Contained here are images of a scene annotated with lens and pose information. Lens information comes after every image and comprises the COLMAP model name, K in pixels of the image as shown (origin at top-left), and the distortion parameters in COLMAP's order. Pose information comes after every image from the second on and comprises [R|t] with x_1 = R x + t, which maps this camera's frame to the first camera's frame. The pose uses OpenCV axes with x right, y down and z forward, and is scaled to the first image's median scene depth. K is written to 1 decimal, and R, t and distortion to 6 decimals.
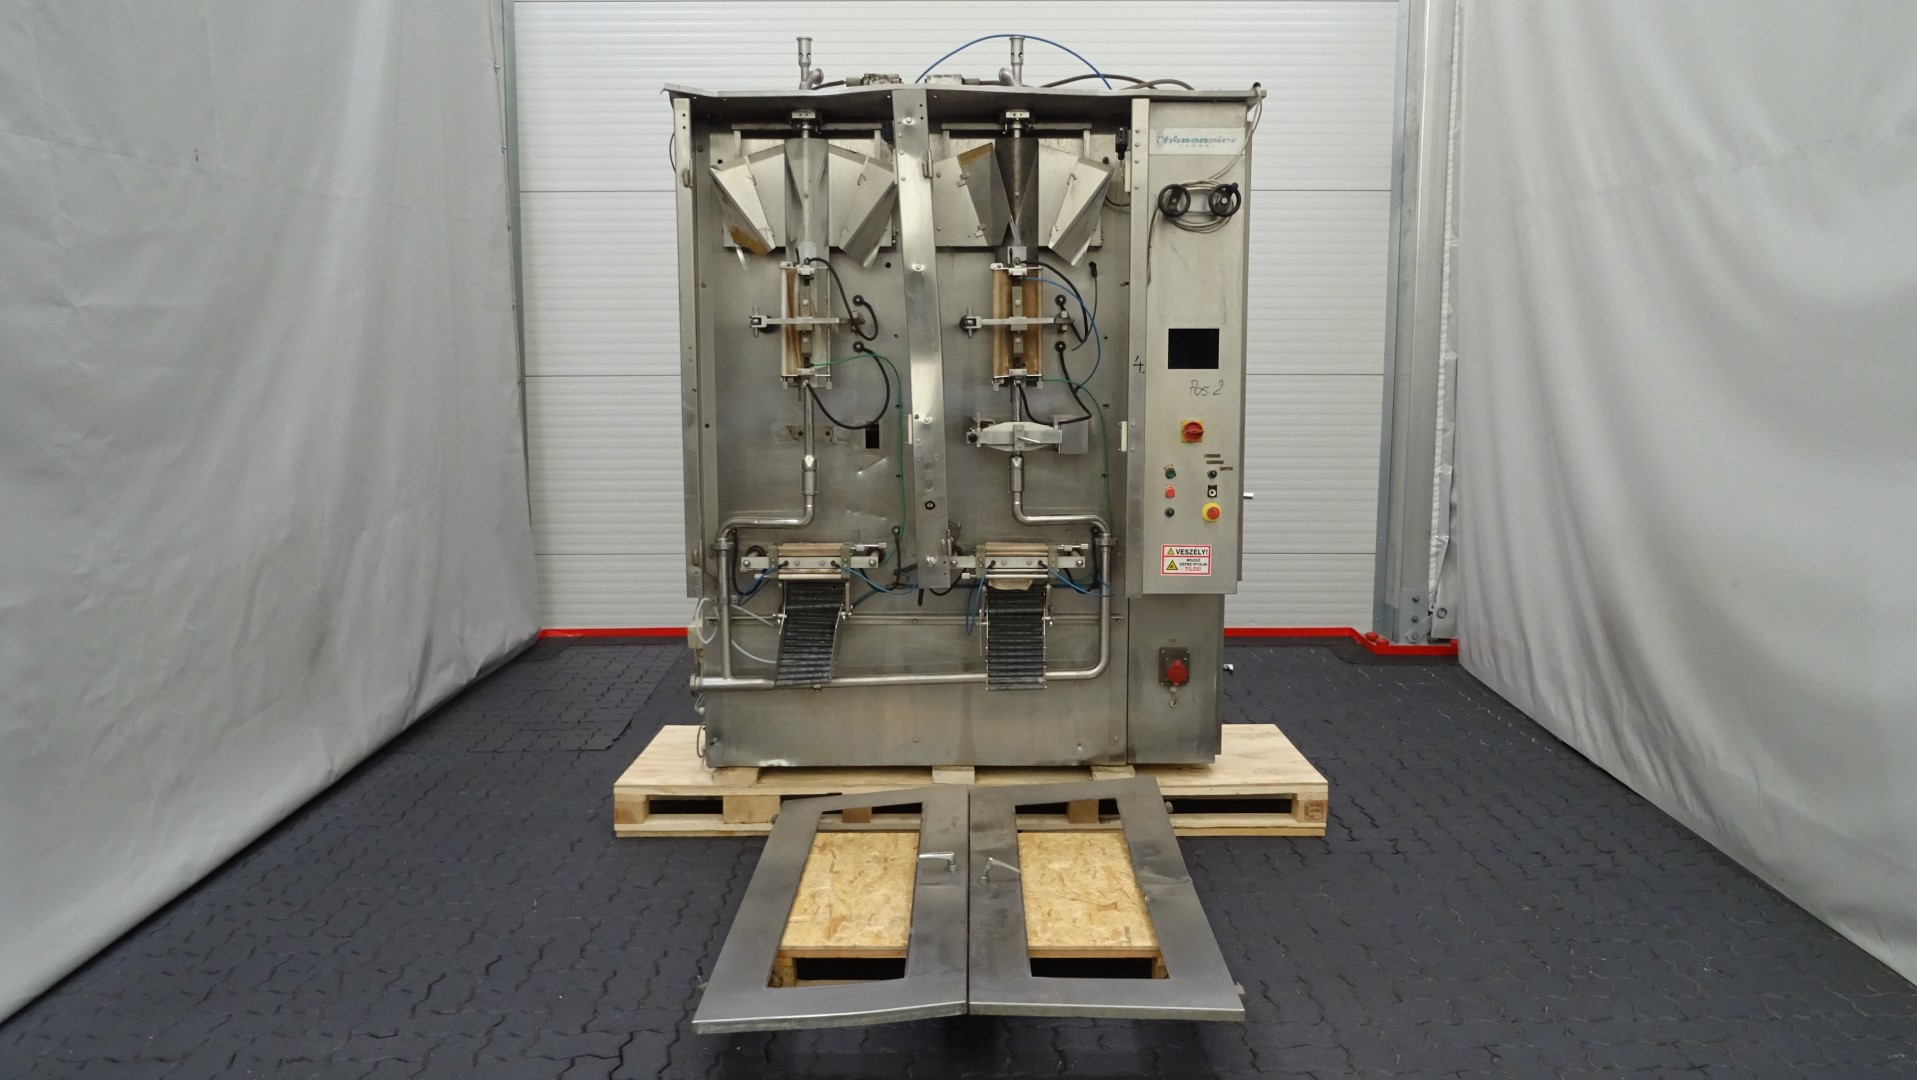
lens RADIAL K [[1380.0, 0, 963.5], [0, 1380.0, 526.9], [0, 0, 1]] dist [0.002679, 0.001086]
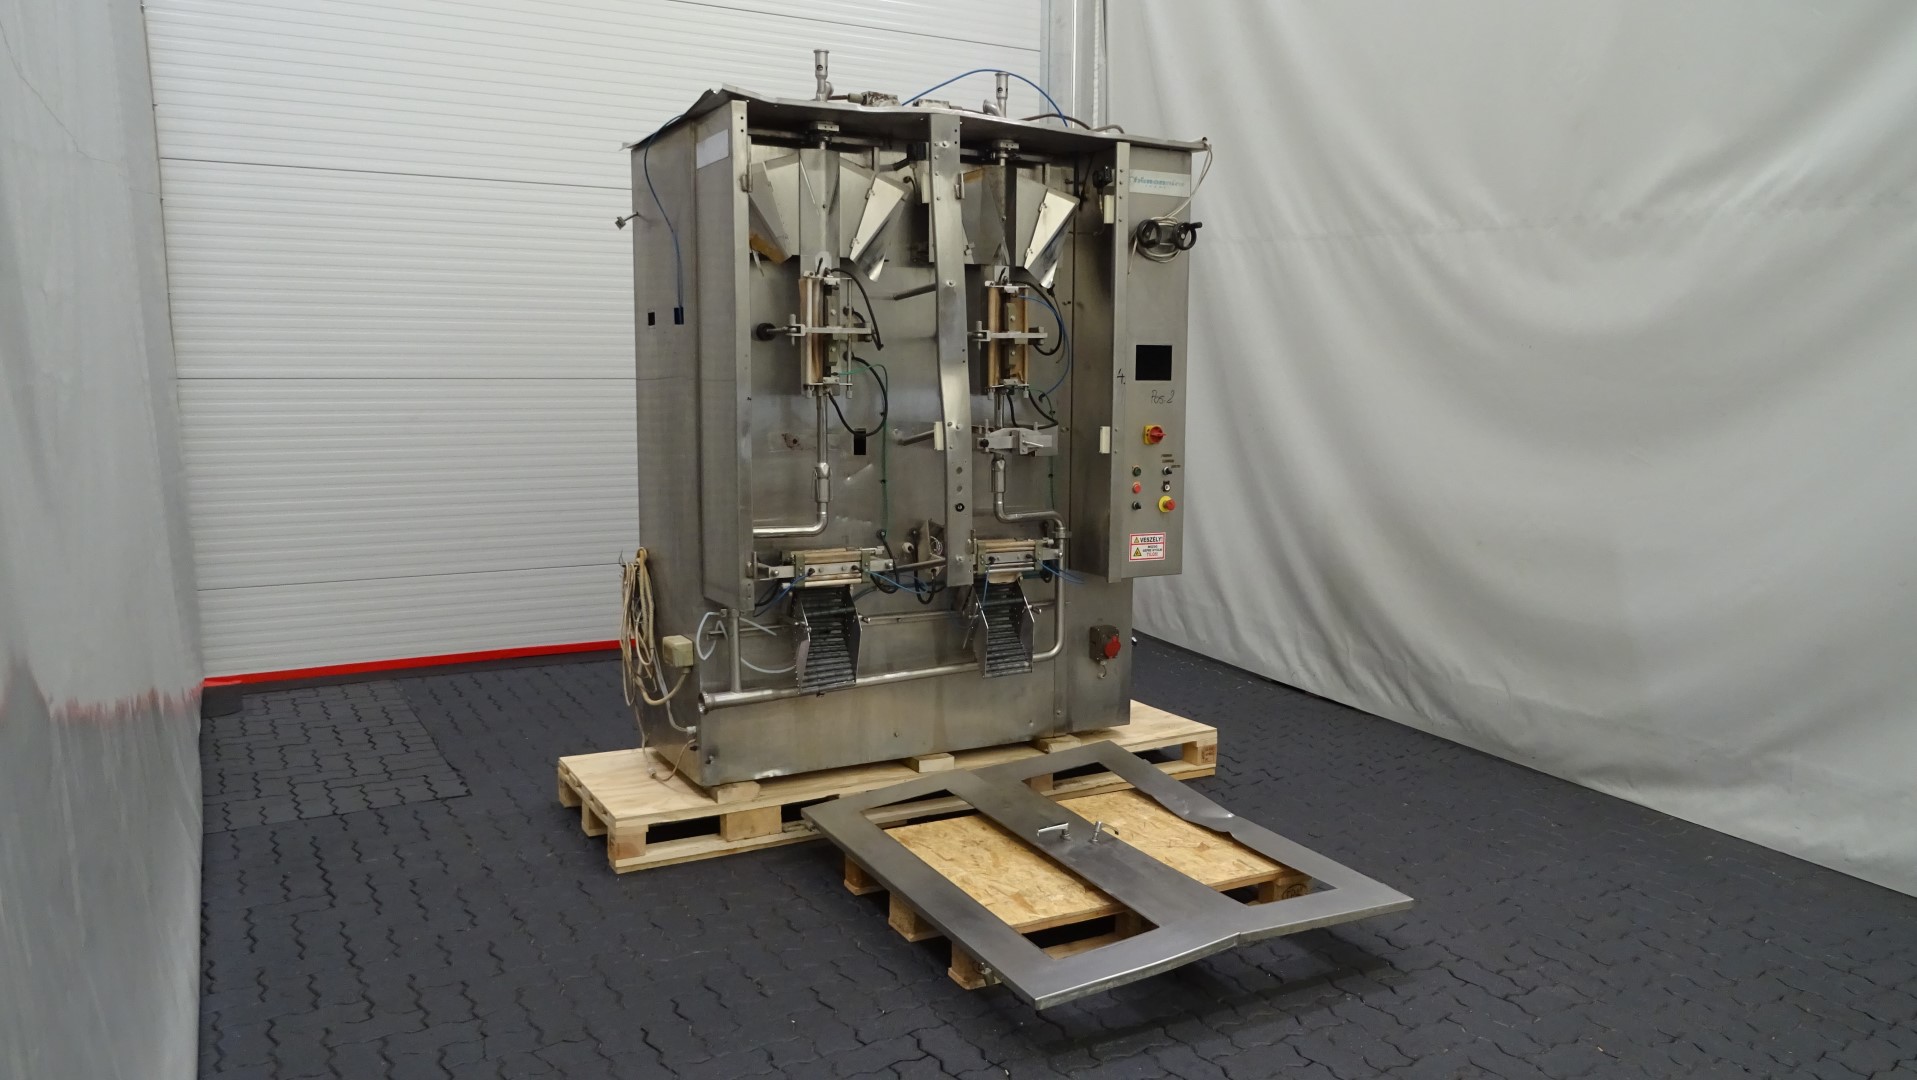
lens RADIAL K [[1380.0, 0, 960.9], [0, 1380.0, 527.7], [0, 0, 1]] dist [0.002679, 0.001086]
pose [[0.878159, -0.045668, 0.476183, -0.514308], [0.044569, 0.998914, 0.013607, -0.014064], [-0.476287, 0.009274, 0.879241, 0.065051]]
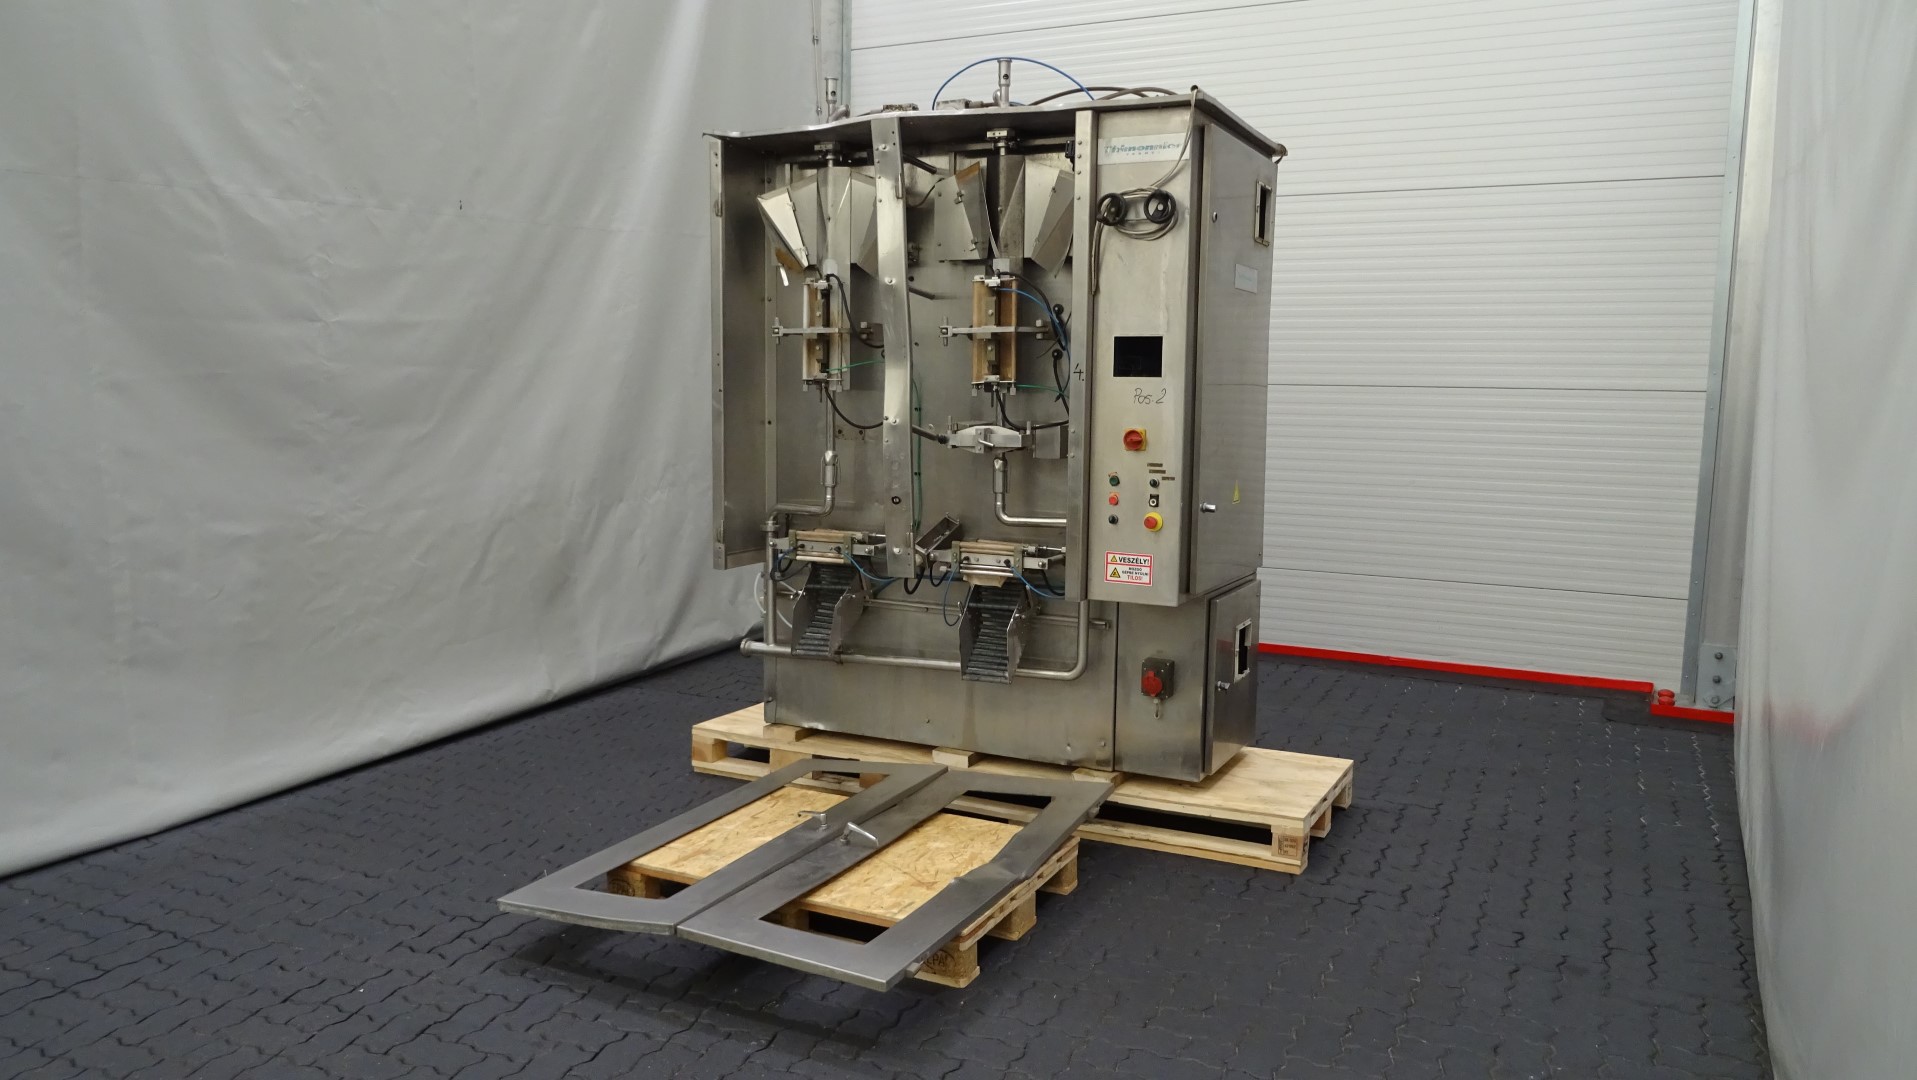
lens RADIAL K [[1380.0, 0, 962.1], [0, 1380.0, 527.0], [0, 0, 1]] dist [0.002679, 0.001086]
pose [[0.892927, 0.060505, -0.446118, 0.491881], [-0.063747, 0.997936, 0.007753, -0.006005], [0.445666, 0.021516, 0.894941, 0.052707]]
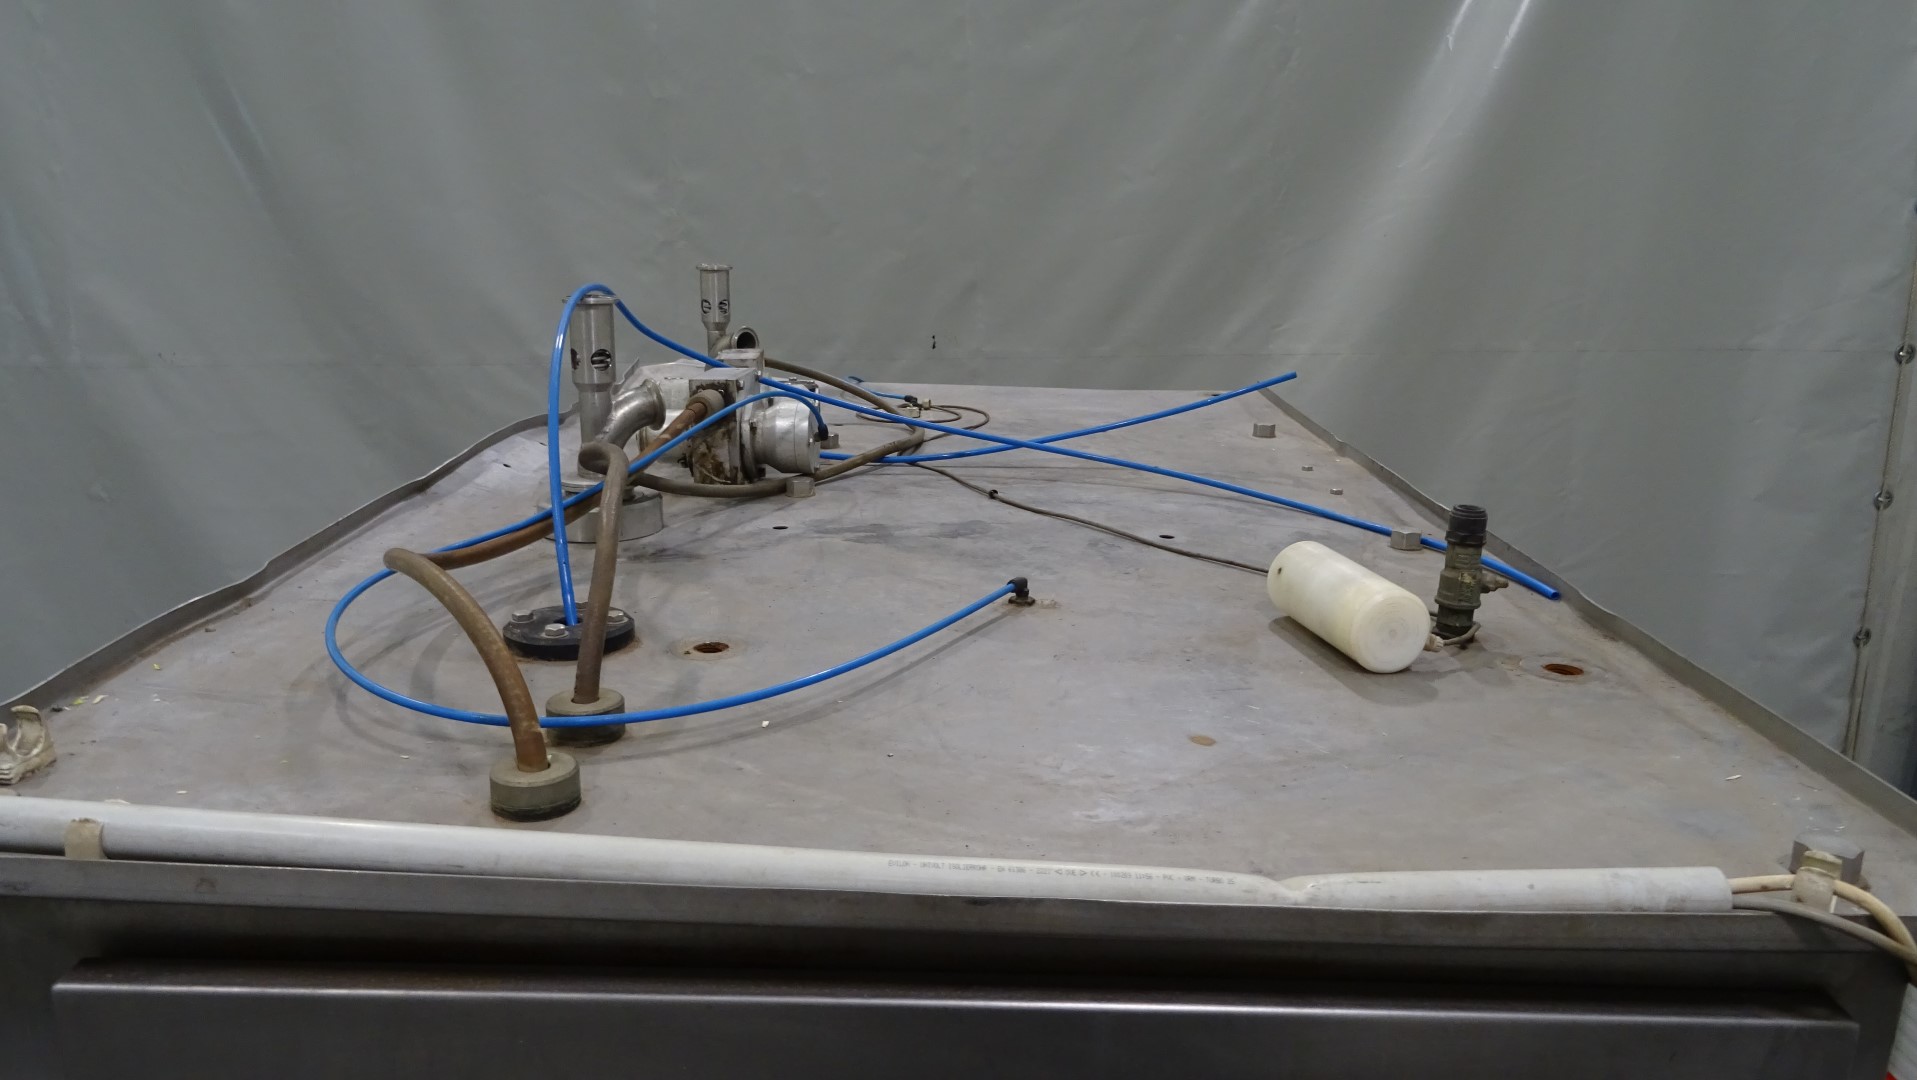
lens RADIAL K [[1380.0, 0, 957.2], [0, 1380.0, 540.1], [0, 0, 1]] dist [0.002679, 0.001086]
pose [[-0.018129, 0.246890, -0.968874, 0.336505], [-0.130397, 0.960173, 0.247113, -0.385835], [0.991296, 0.130818, 0.014786, 1.070626]]
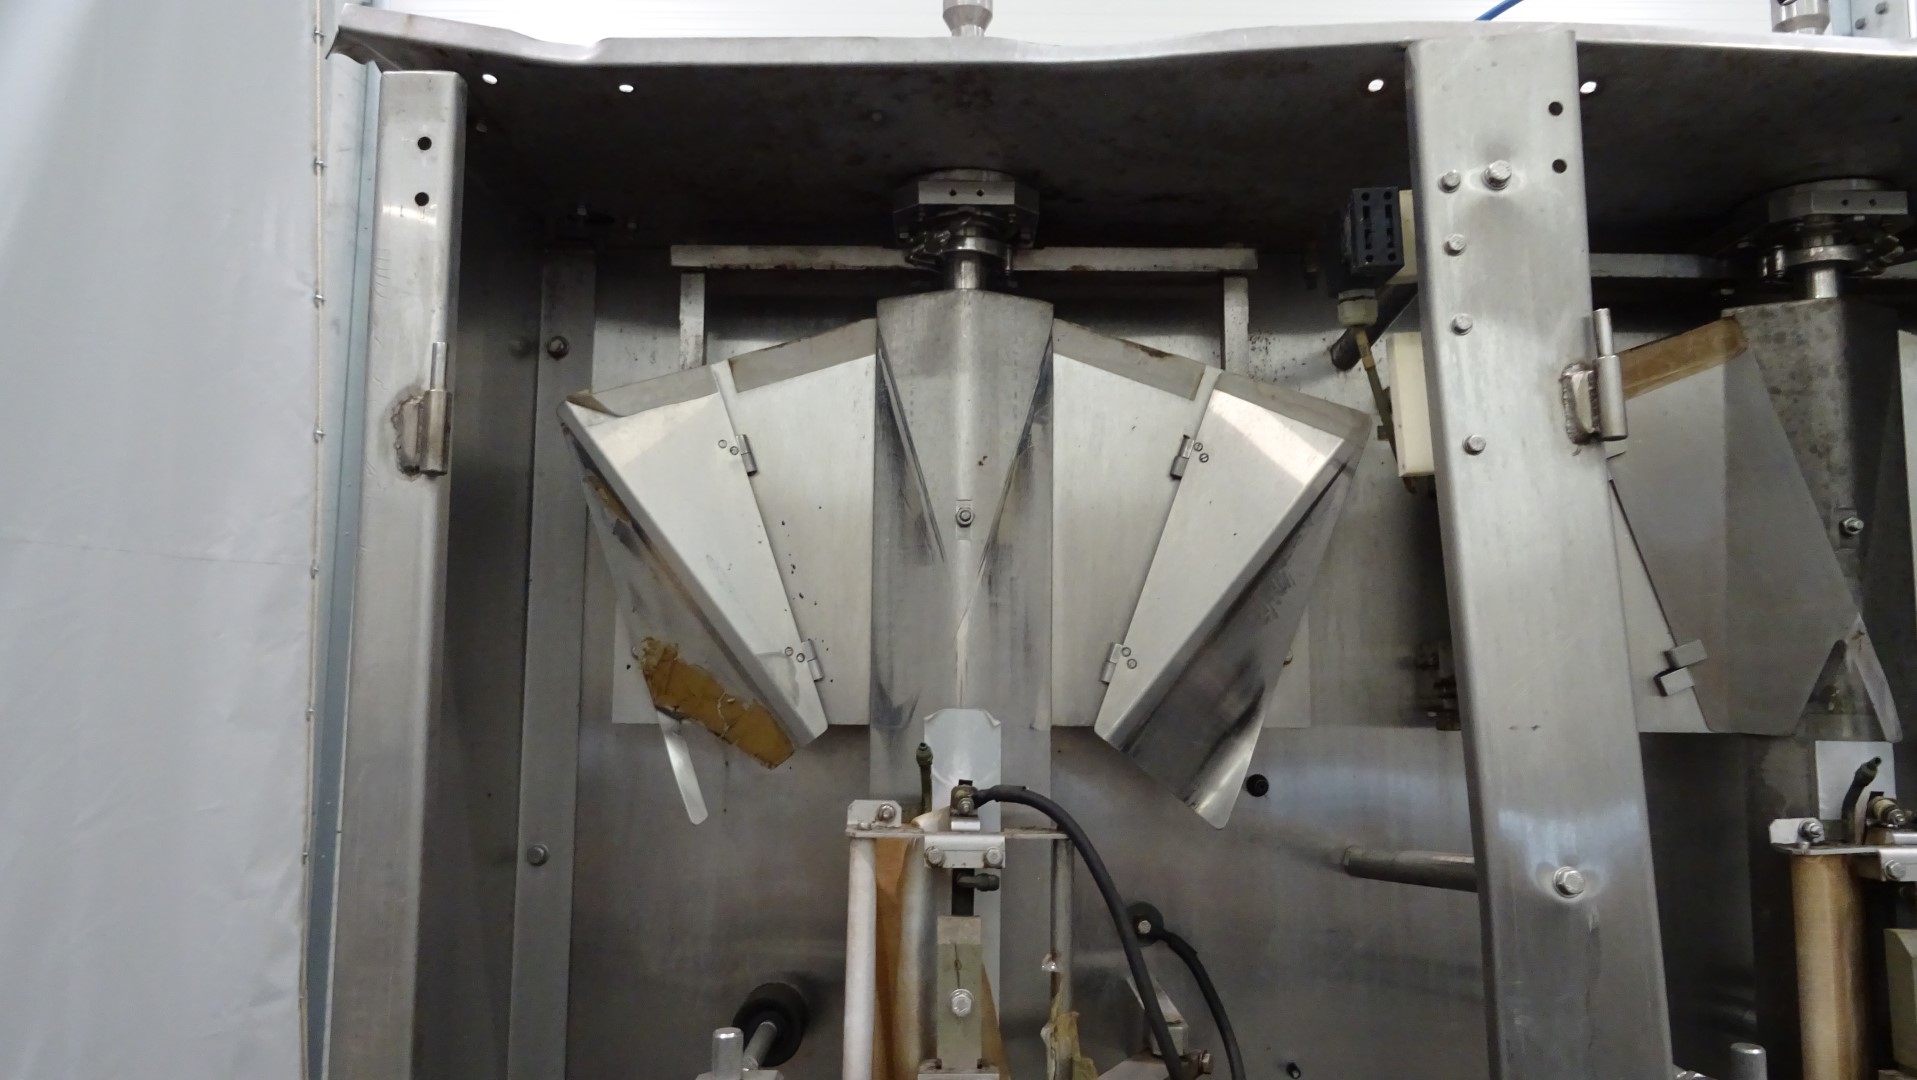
lens RADIAL K [[1380.0, 0, 960.3], [0, 1380.0, 542.1], [0, 0, 1]] dist [0.002679, 0.001086]
pose [[0.999929, 0.010335, -0.005869, -0.112319], [-0.011372, 0.975466, -0.219858, -0.182335], [0.003453, 0.219909, 0.975514, 0.762113]]
